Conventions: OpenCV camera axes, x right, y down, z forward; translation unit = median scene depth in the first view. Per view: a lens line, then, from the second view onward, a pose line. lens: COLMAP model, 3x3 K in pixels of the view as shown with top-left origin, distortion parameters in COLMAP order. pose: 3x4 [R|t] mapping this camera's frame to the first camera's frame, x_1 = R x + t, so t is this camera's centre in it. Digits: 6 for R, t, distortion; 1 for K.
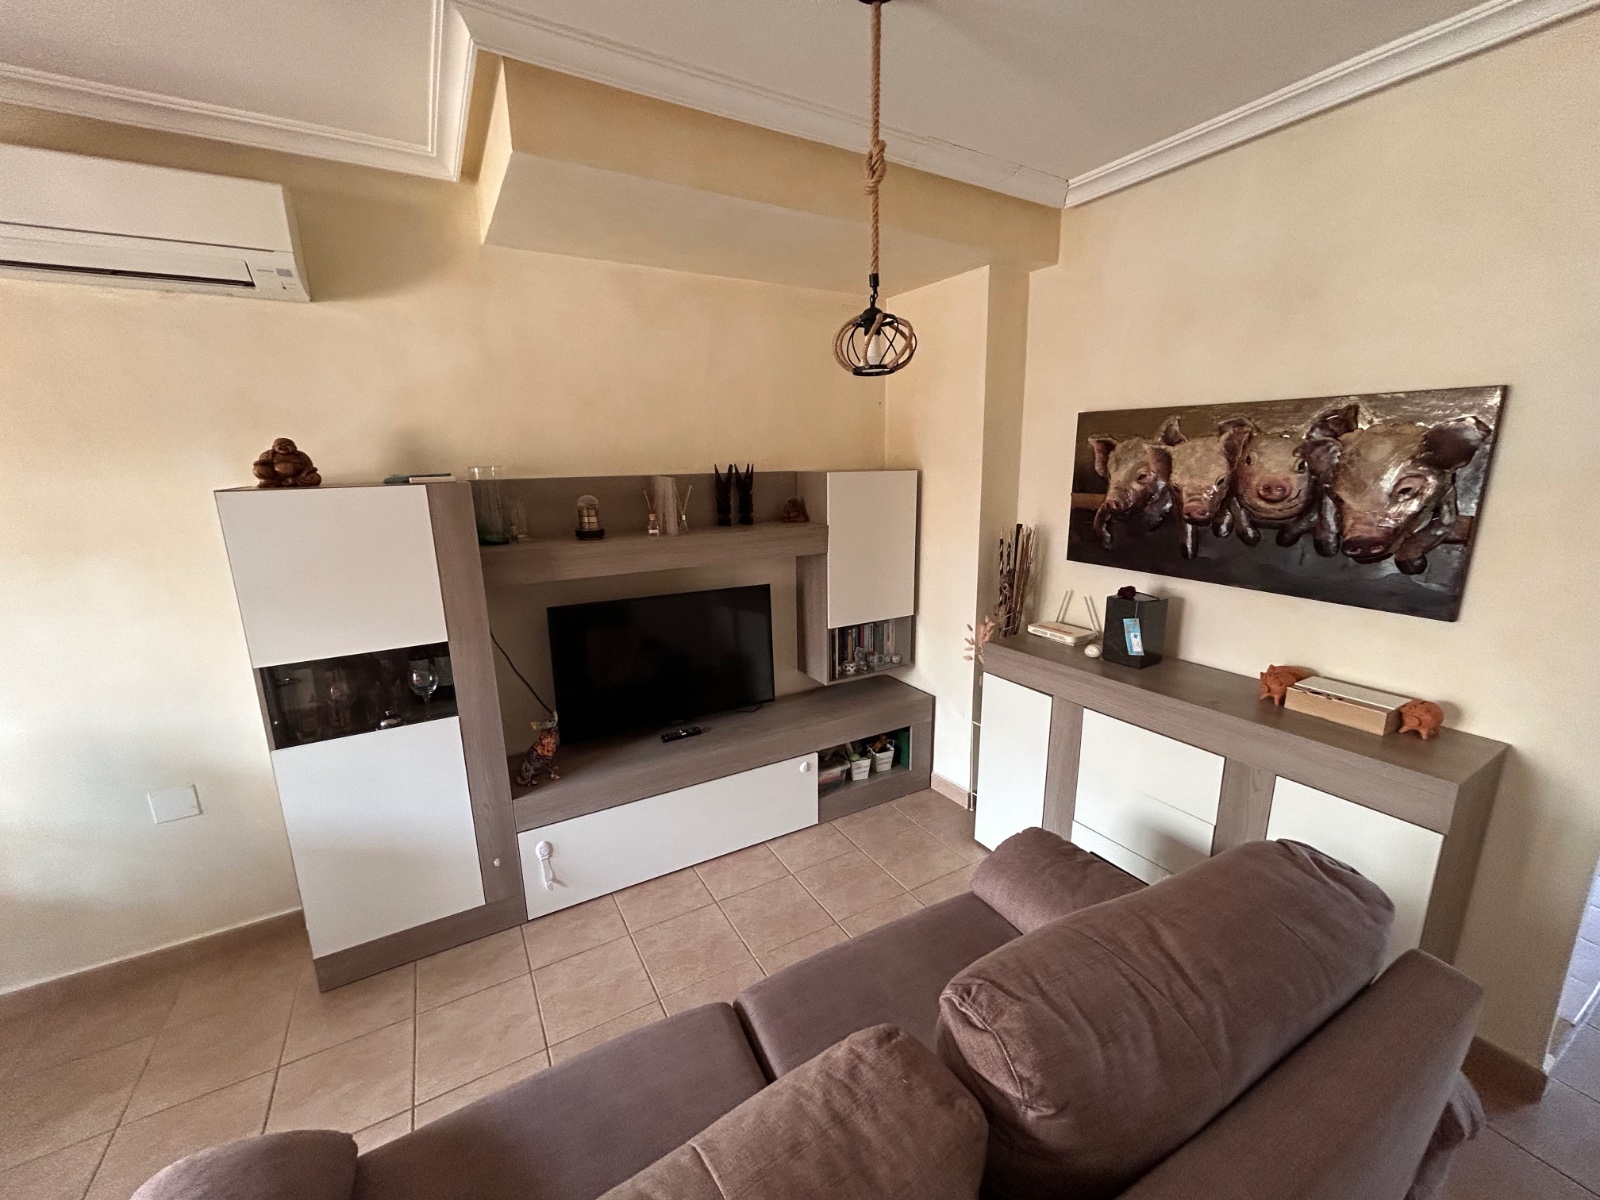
lens RADIAL K [[641.7, 0, 797.5], [0, 641.7, 595.4], [0, 0, 1]] dist [0.000084, -0.000046]
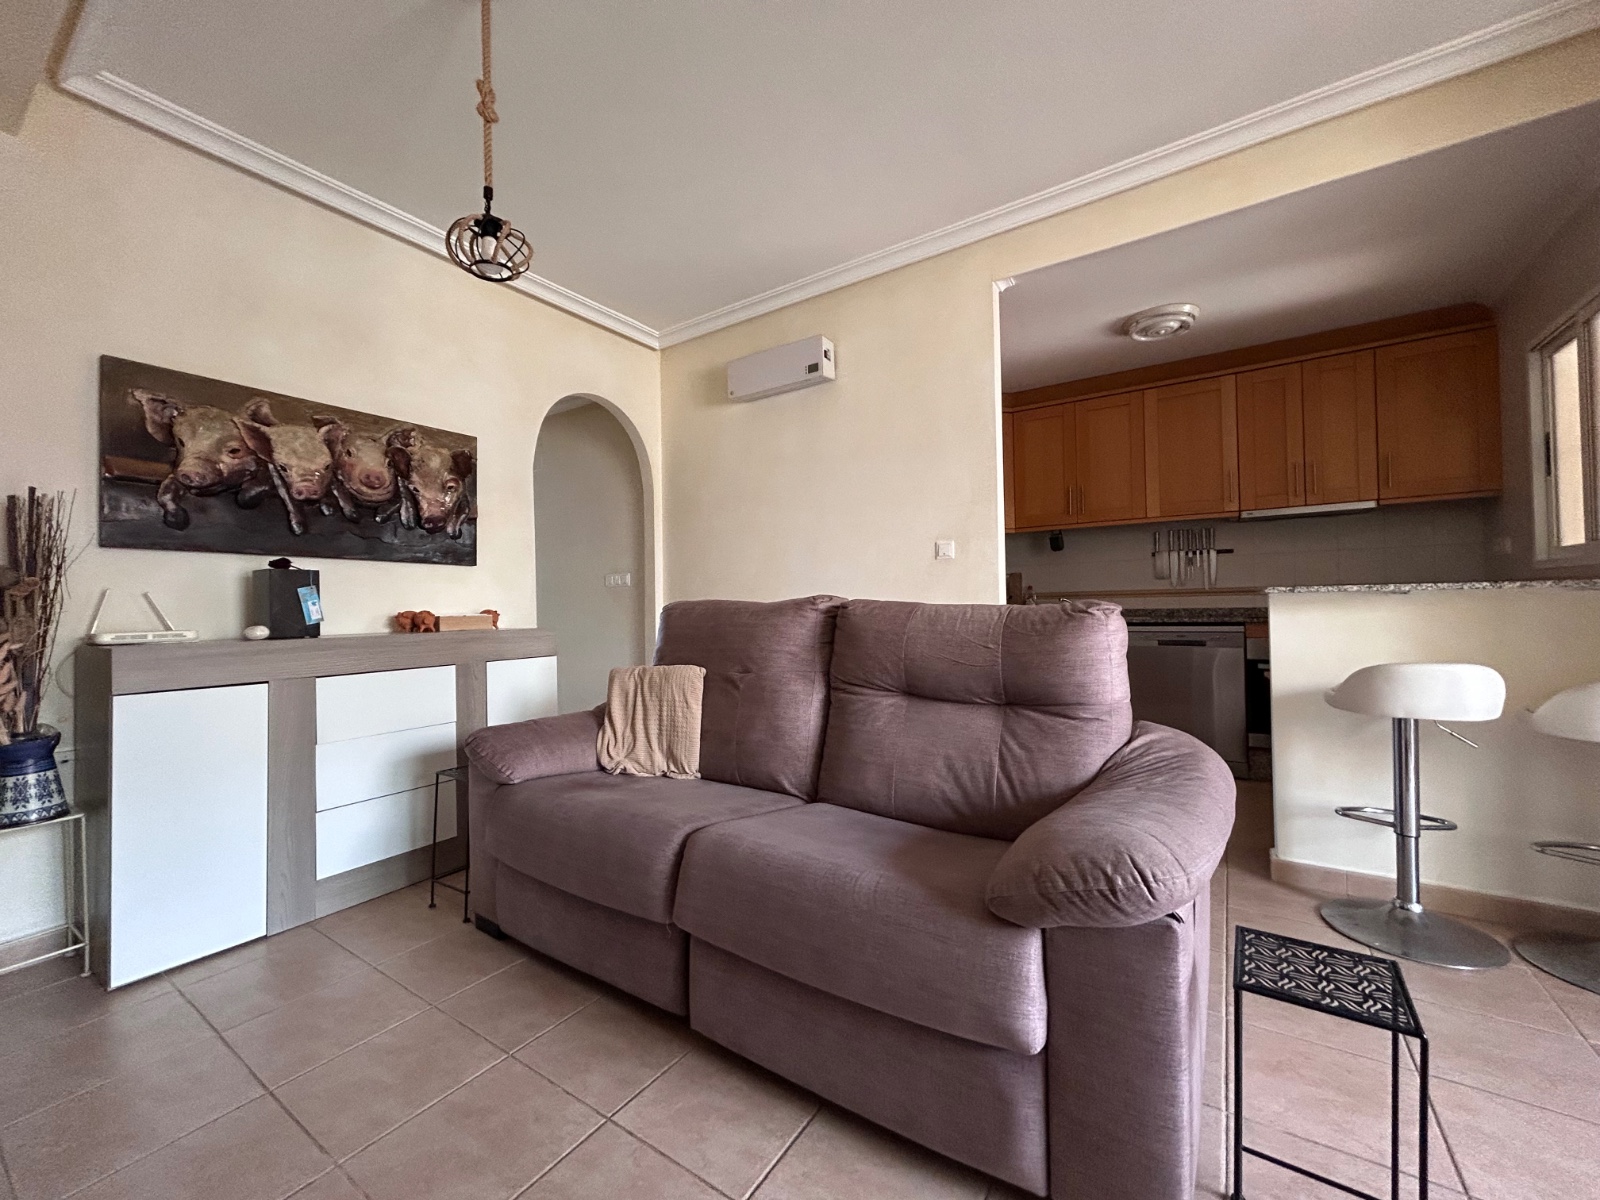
lens RADIAL K [[641.7, 0, 798.9], [0, 641.7, 597.5], [0, 0, 1]] dist [0.000084, -0.000046]
pose [[-0.444146, 0.035686, 0.895244, -0.718224], [0.214679, 0.974338, 0.067667, 0.150568], [-0.869855, 0.222244, -0.440409, 0.785368]]
